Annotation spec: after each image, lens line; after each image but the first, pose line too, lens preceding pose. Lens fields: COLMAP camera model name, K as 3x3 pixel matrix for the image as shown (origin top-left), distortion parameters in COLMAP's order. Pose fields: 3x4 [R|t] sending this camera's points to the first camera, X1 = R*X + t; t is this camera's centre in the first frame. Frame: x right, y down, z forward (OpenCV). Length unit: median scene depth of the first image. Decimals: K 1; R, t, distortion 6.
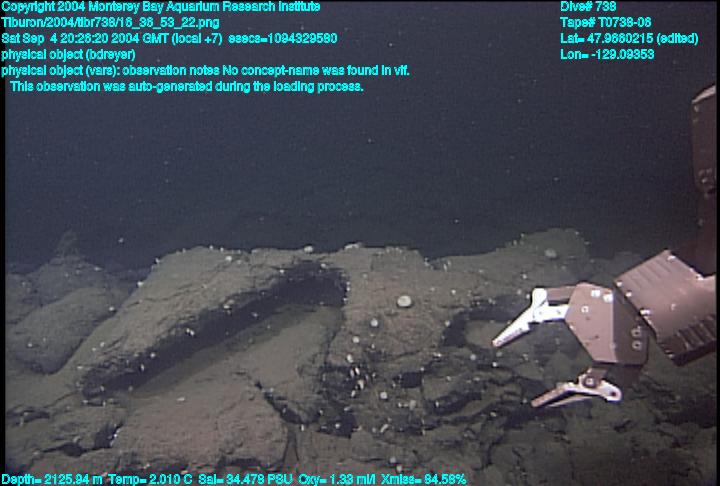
lens RADIAL K [[532.7, 0, 360.8], [0, 532.7, 258.3], [0, 0, 1]] dist [-0.082334, 0.183689]
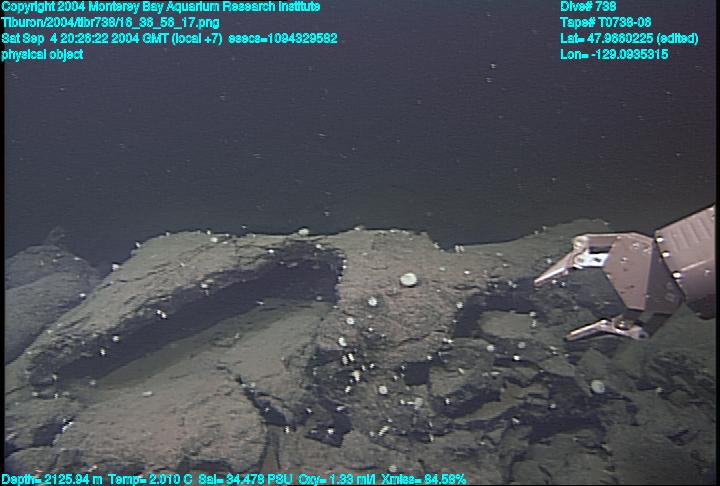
lens RADIAL K [[534.2, 0, 360.0], [0, 534.2, 243.0], [0, 0, 1]] dist [-0.096061, 0.190815]
pose [[0.999412, 0.009875, -0.032831, 0.030215], [-0.013121, 0.994883, -0.100181, 0.106278], [0.031674, 0.100553, 0.994427, 0.136004]]
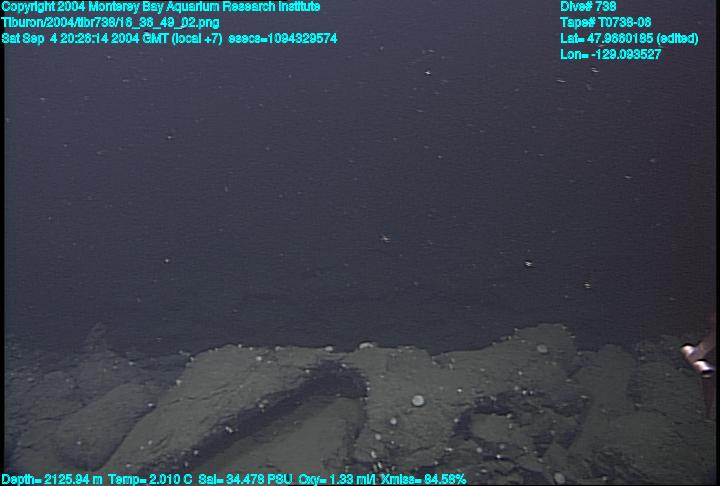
lens RADIAL K [[534.8, 0, 360.0], [0, 534.8, 243.0], [0, 0, 1]] dist [-0.080046, 0.191244]
pose [[0.999786, -0.003900, 0.020336, -0.064283], [0.006817, 0.989354, -0.145372, -0.087980], [-0.019553, 0.145479, 0.989168, -0.182435]]
